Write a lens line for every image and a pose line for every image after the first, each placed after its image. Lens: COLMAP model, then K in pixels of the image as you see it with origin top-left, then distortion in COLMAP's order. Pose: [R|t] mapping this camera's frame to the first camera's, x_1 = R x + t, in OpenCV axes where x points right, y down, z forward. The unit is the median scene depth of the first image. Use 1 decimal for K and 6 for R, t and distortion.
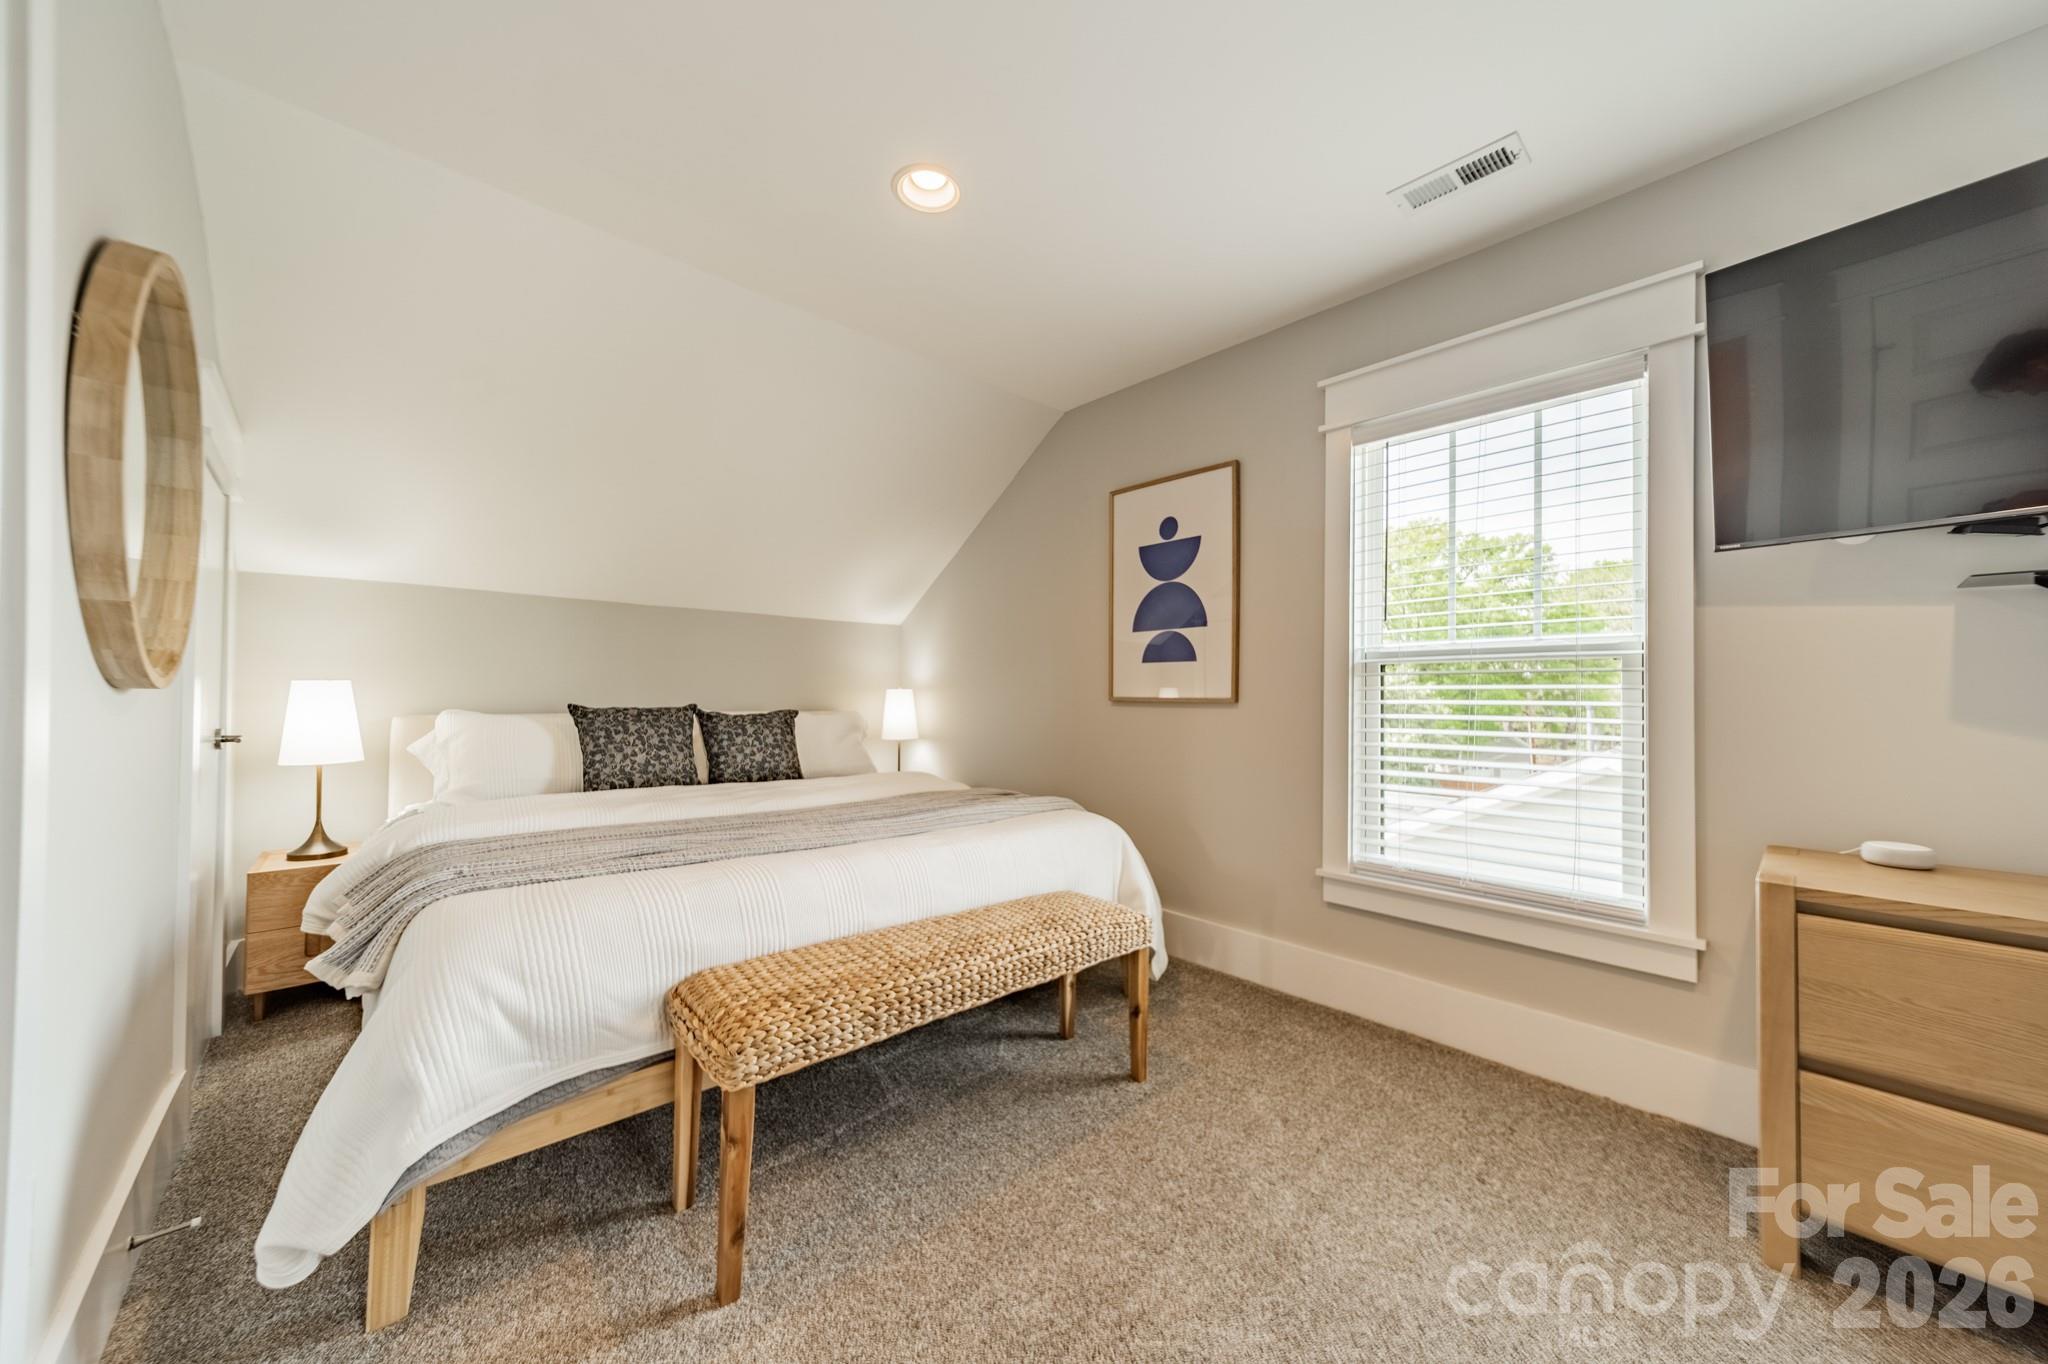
lens RADIAL K [[705.5, 0, 1025.2], [0, 705.5, 690.3], [0, 0, 1]] dist [0.001341, 0.000066]
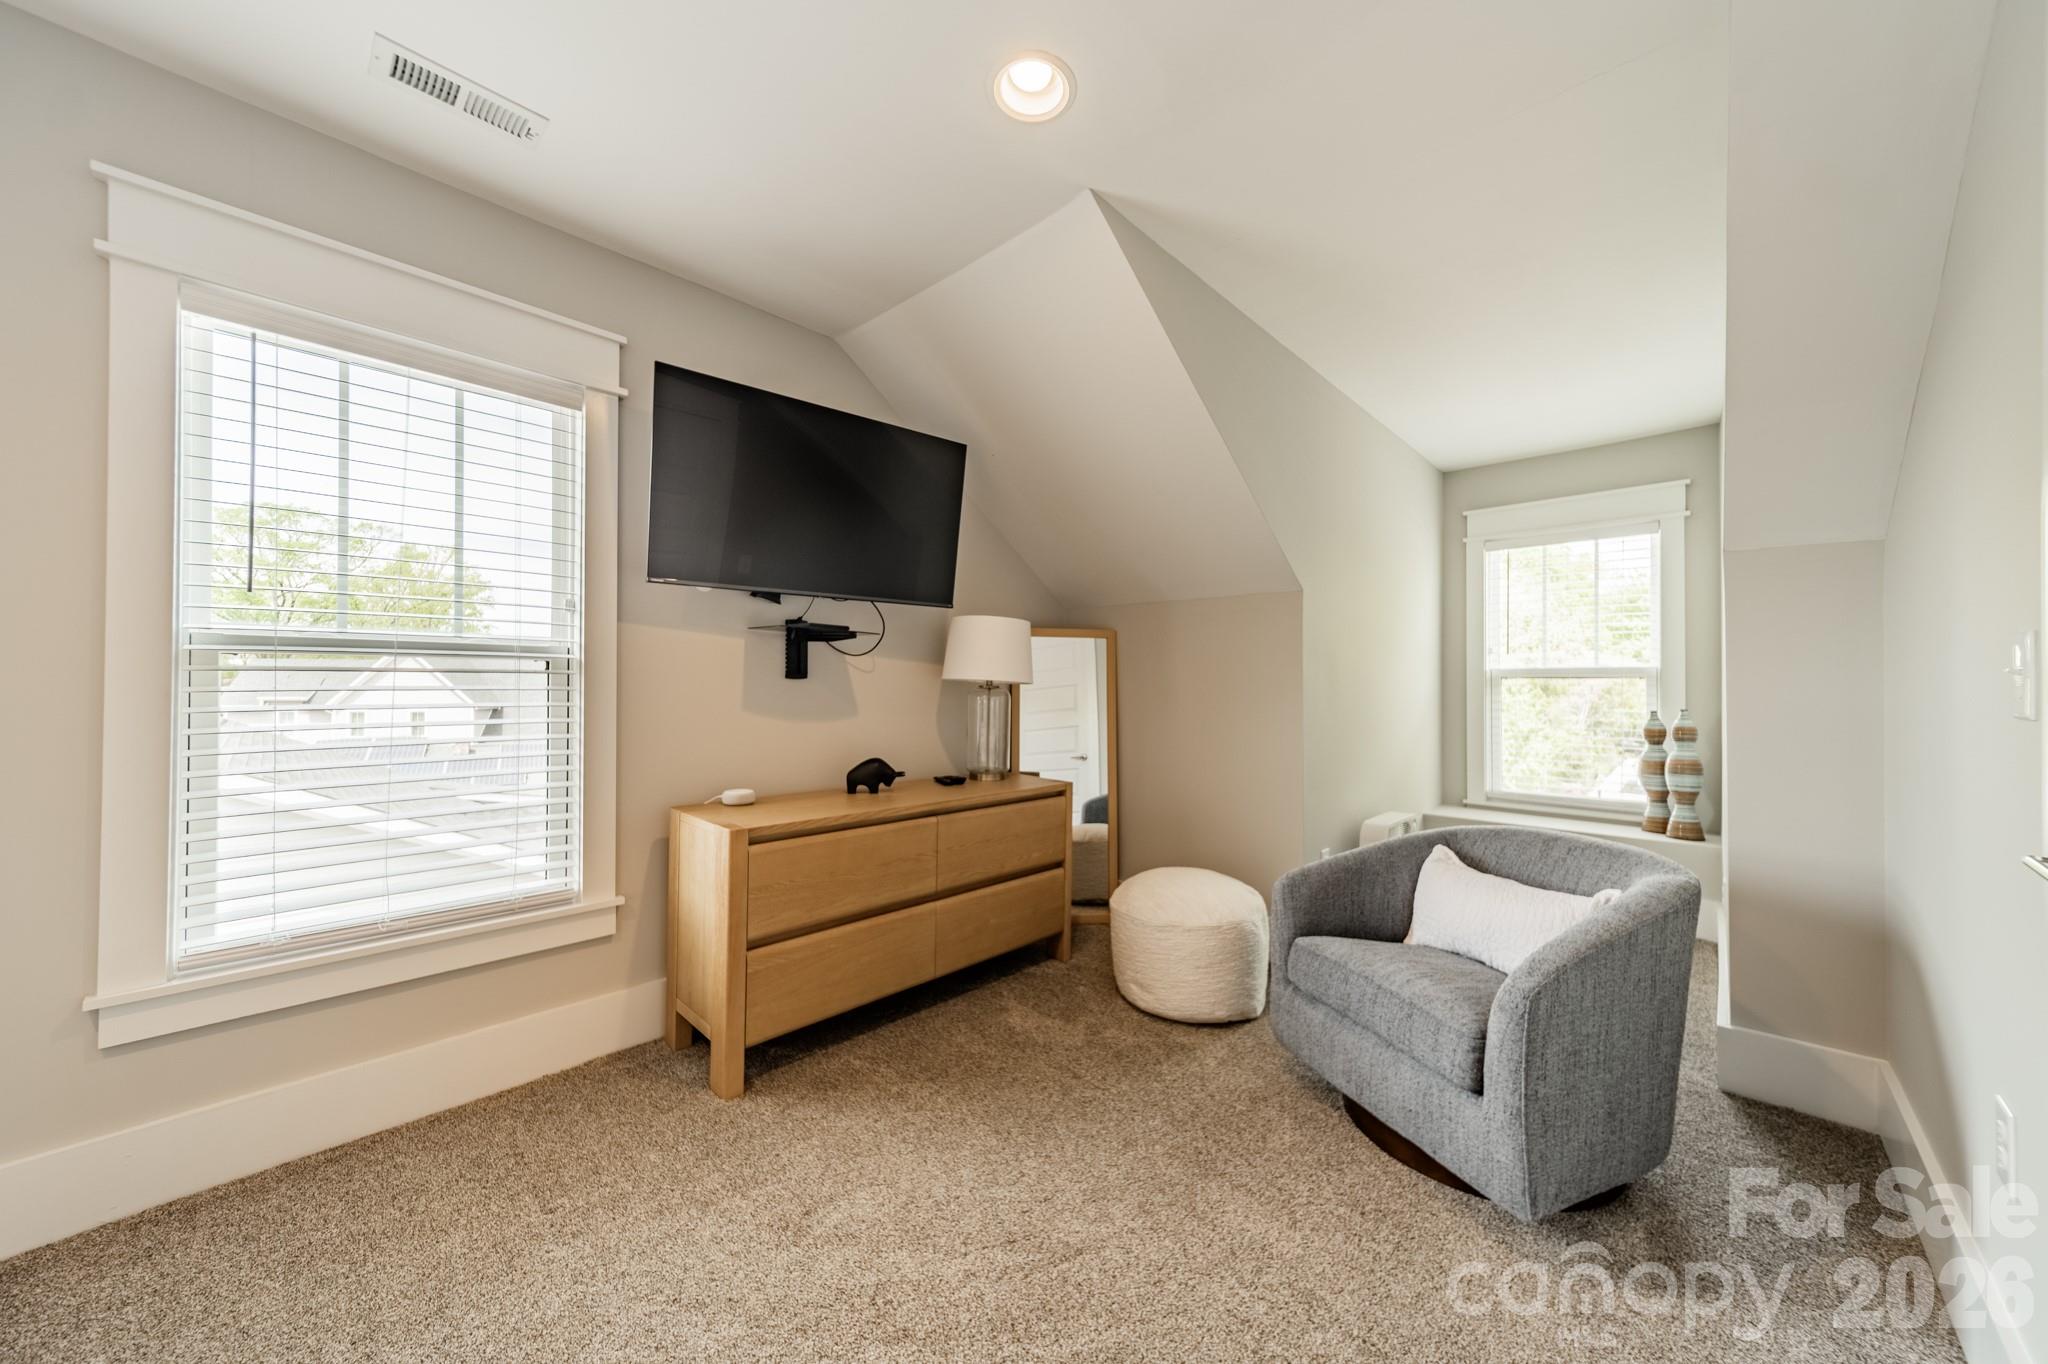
lens RADIAL K [[714.6, 0, 1028.7], [0, 714.6, 687.2], [0, 0, 1]] dist [0.000526, 0.000144]
pose [[-0.060606, -0.003712, 0.998155, -0.291738], [-0.009870, 0.999946, 0.003120, -0.017507], [-0.998113, -0.009663, -0.060639, 0.348978]]
